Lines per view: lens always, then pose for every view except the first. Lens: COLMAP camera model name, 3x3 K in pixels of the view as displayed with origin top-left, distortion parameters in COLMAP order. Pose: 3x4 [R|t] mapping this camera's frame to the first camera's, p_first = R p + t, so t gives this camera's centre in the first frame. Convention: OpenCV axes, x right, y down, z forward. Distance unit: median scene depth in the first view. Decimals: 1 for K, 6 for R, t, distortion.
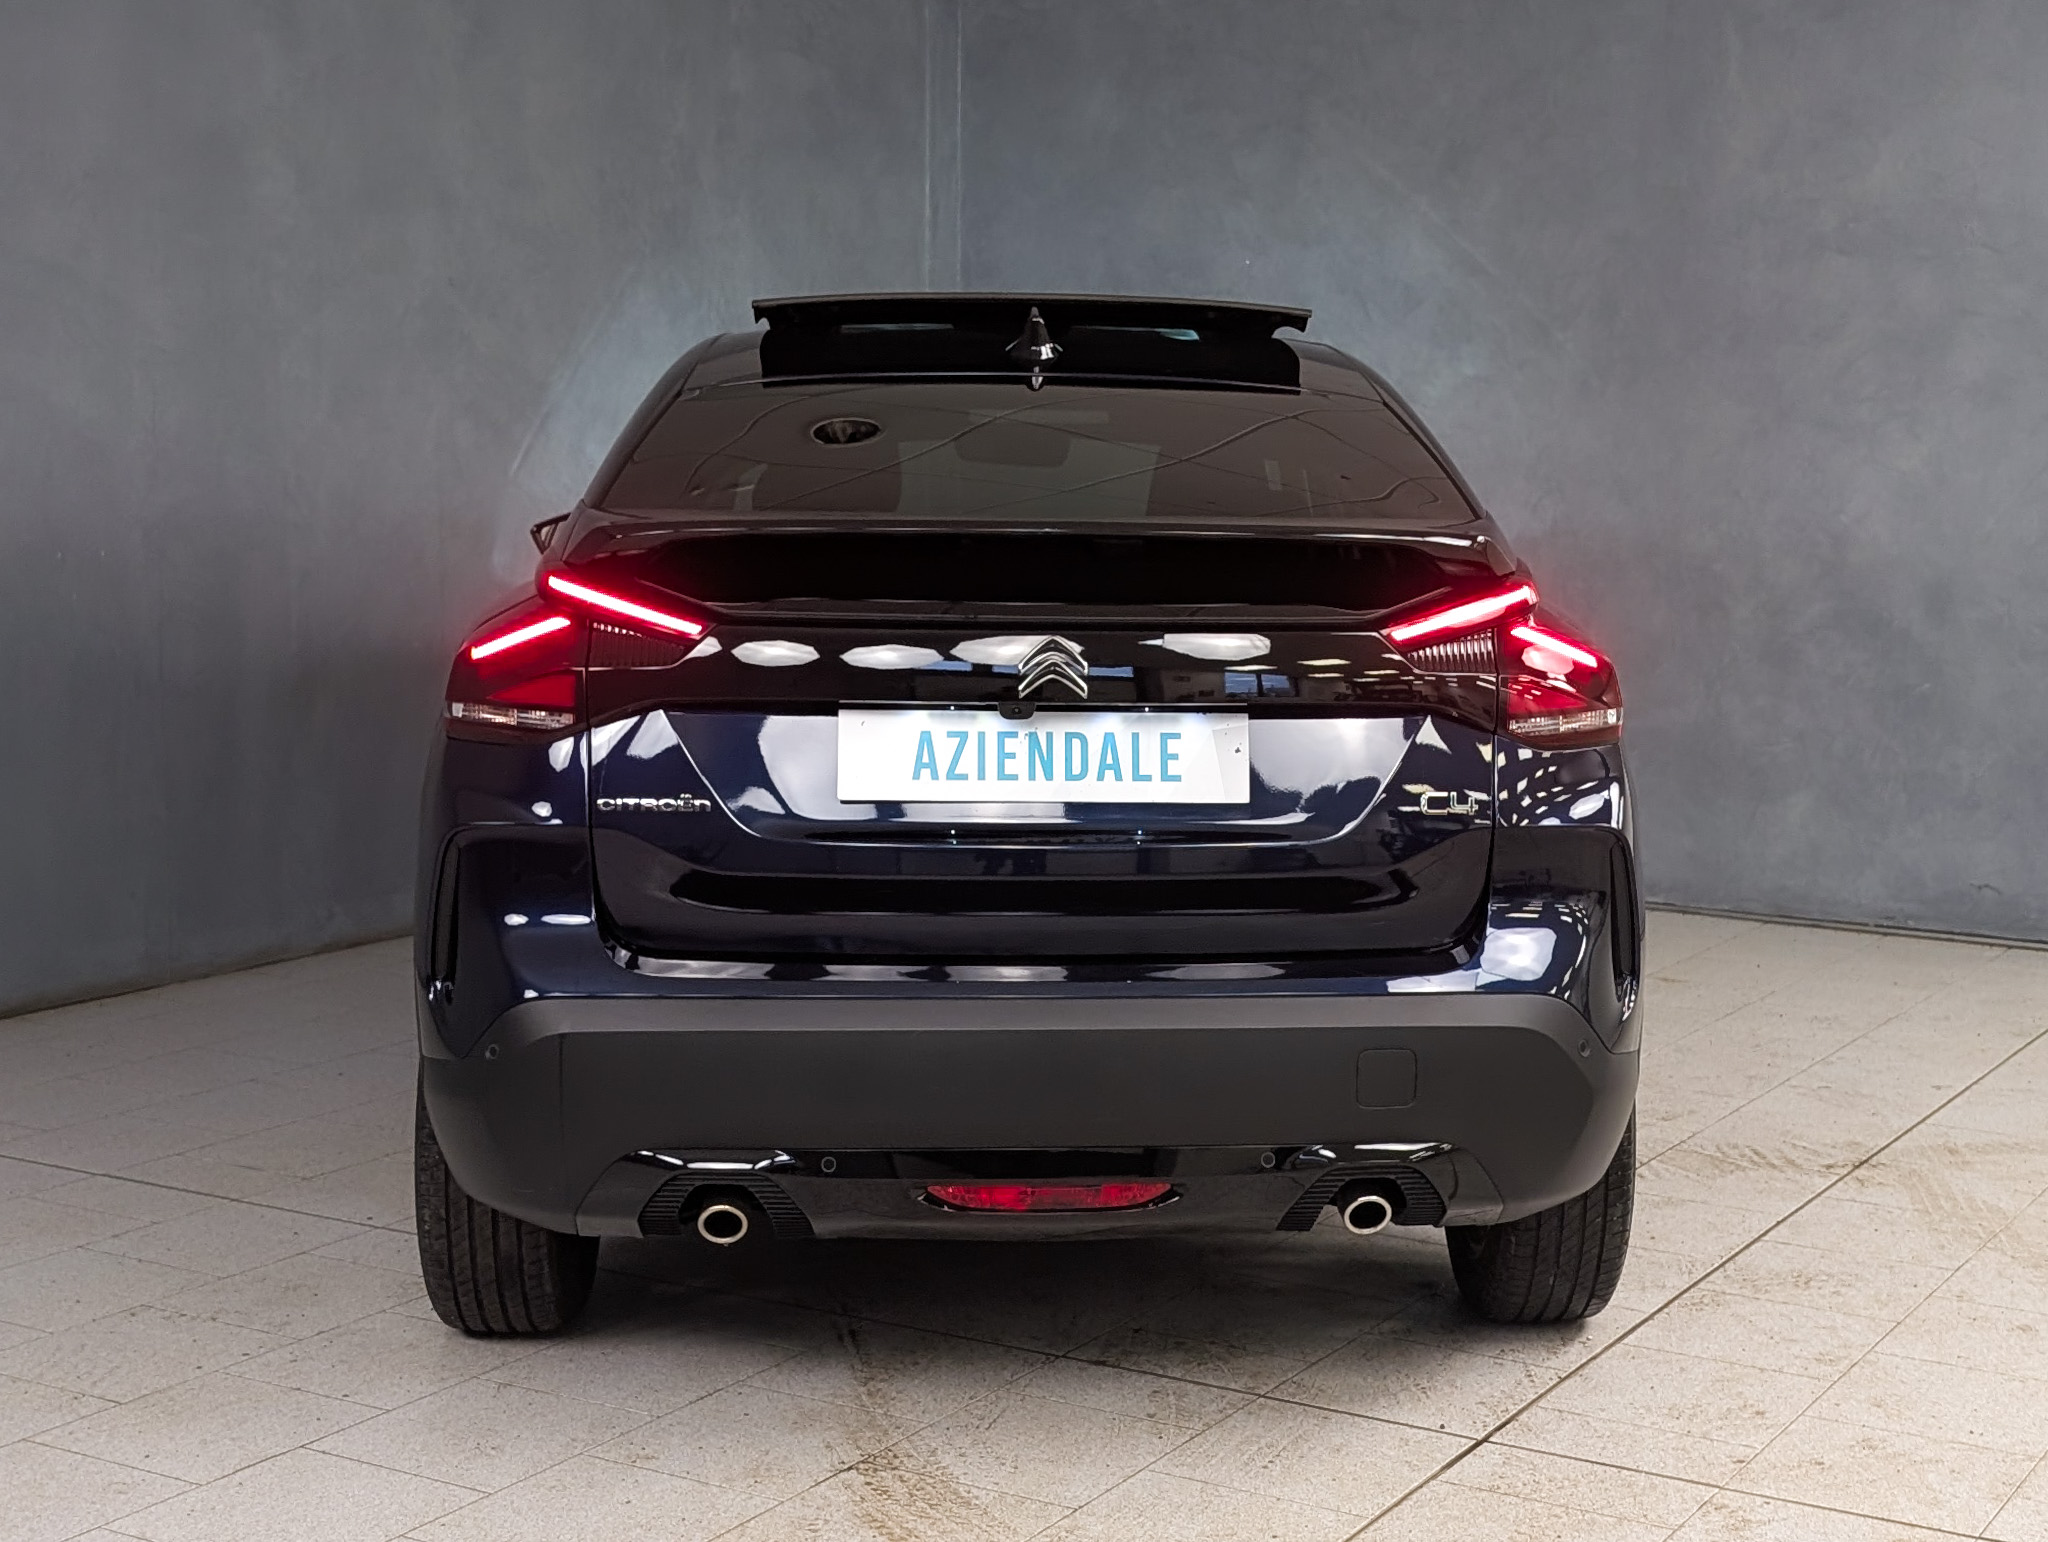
lens RADIAL K [[1496.4, 0, 979.6], [0, 1496.4, 764.0], [0, 0, 1]] dist [-0.004098, -0.002615]
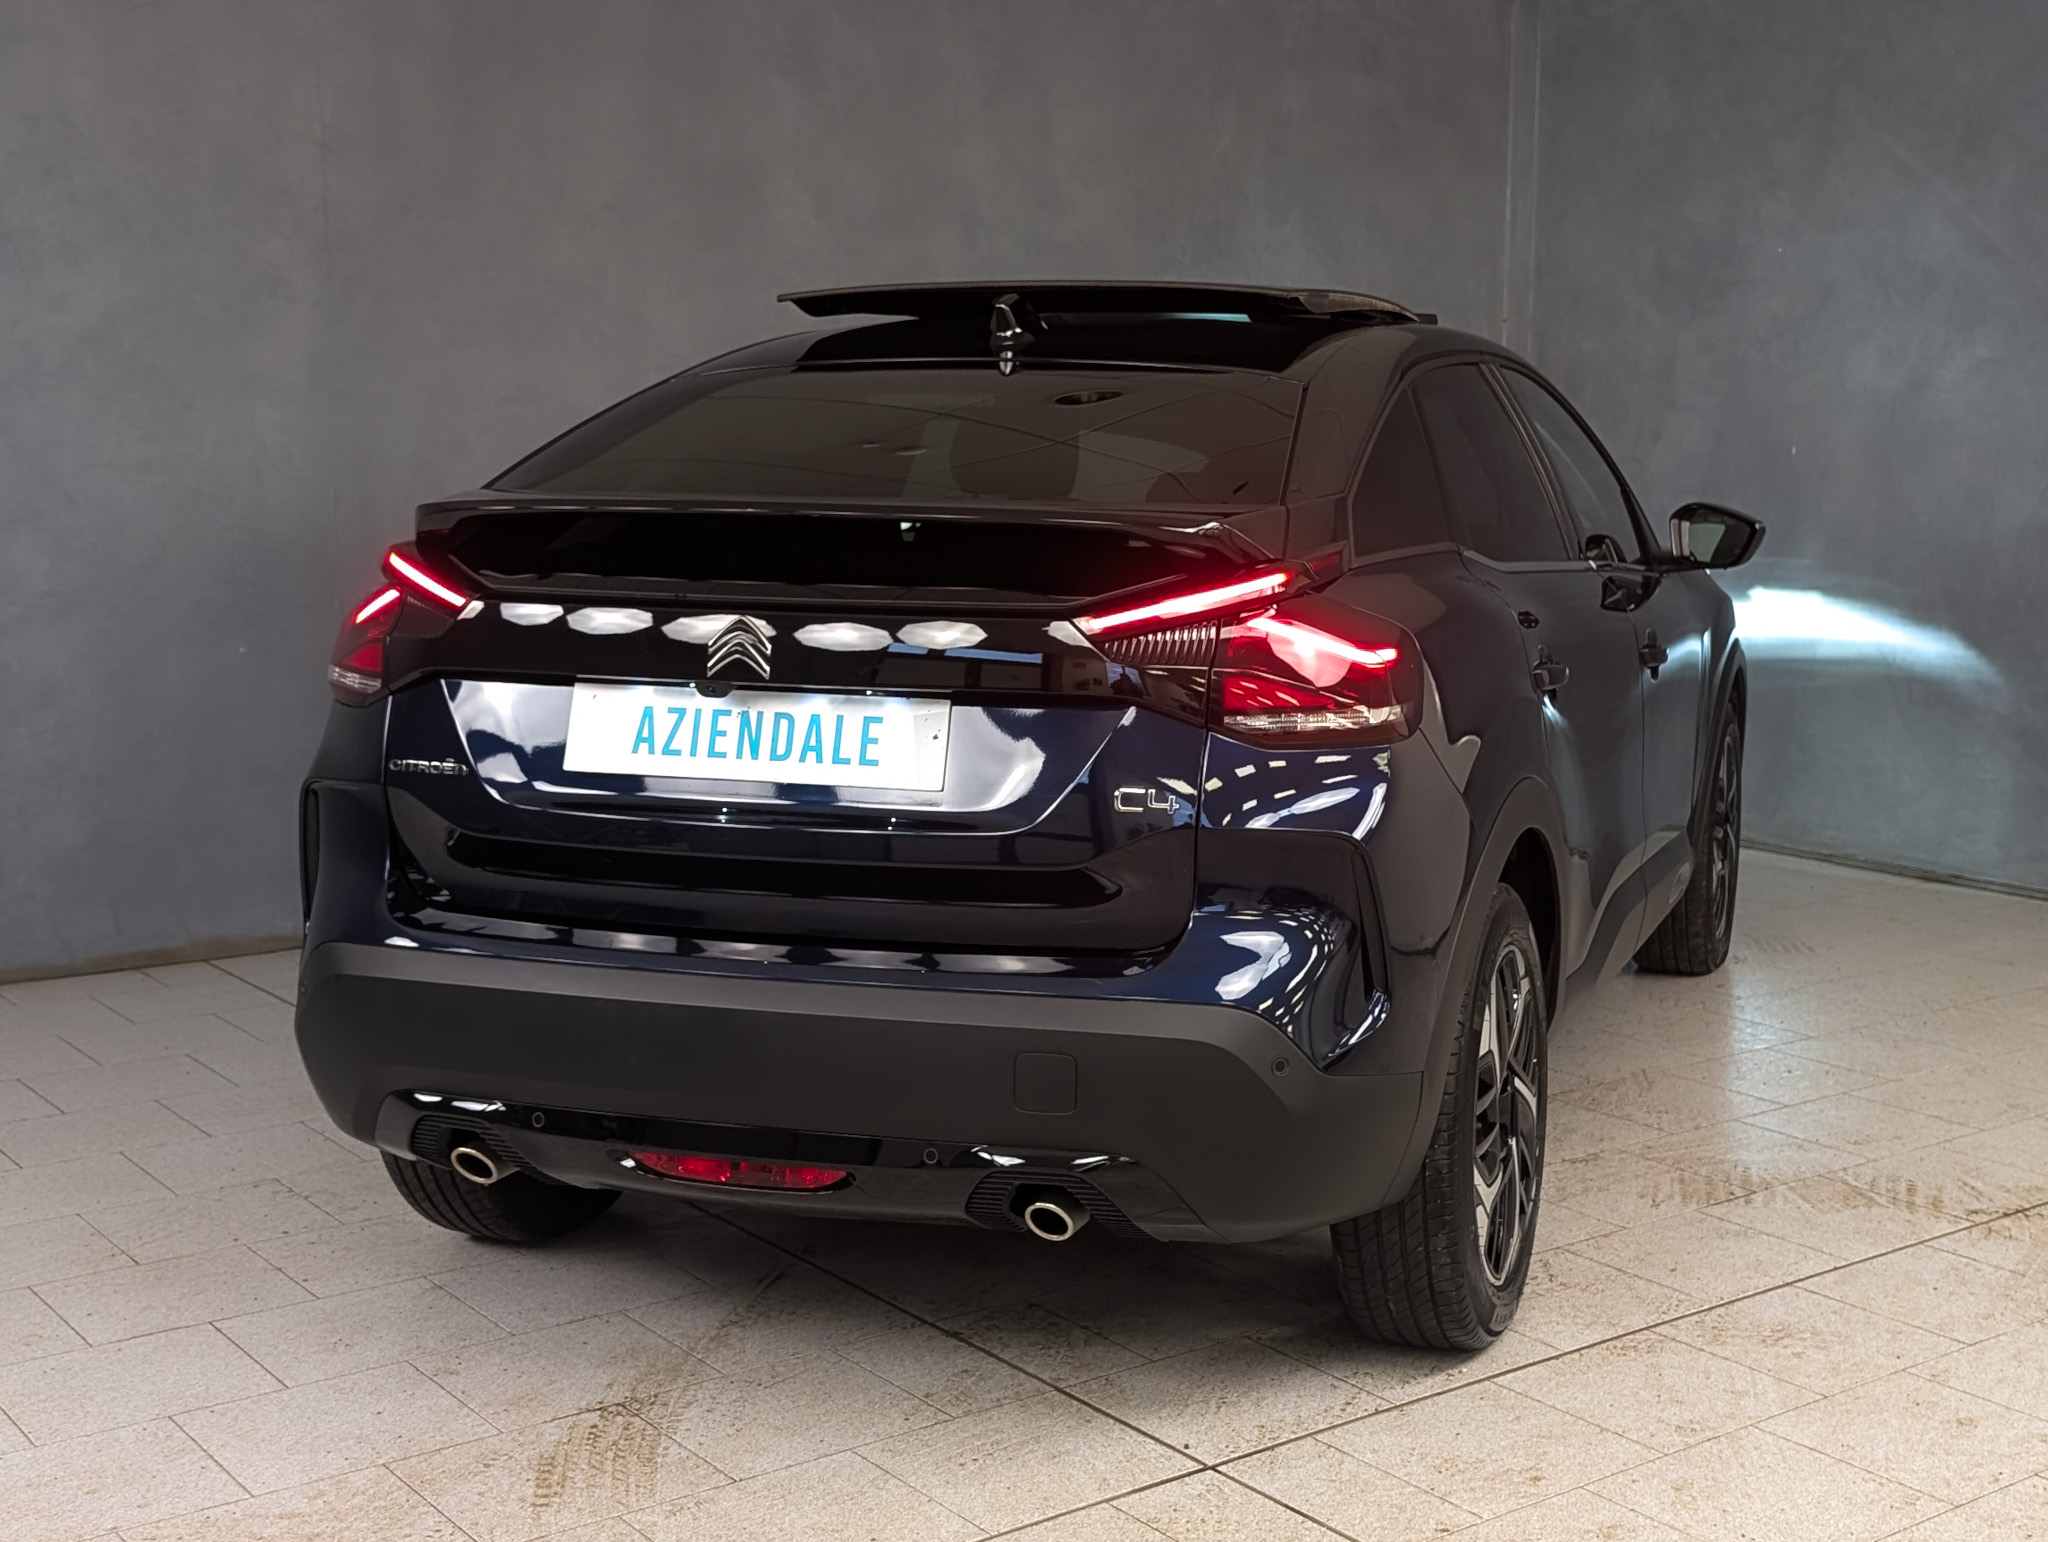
lens RADIAL K [[1535.9, 0, 1023.5], [0, 1535.9, 708.4], [0, 0, 1]] dist [-0.138960, -0.000630]
pose [[0.987252, 0.035834, -0.155078, 0.379002], [-0.040584, 0.998796, -0.027574, -0.002343], [0.153903, 0.033516, 0.987517, 0.015616]]
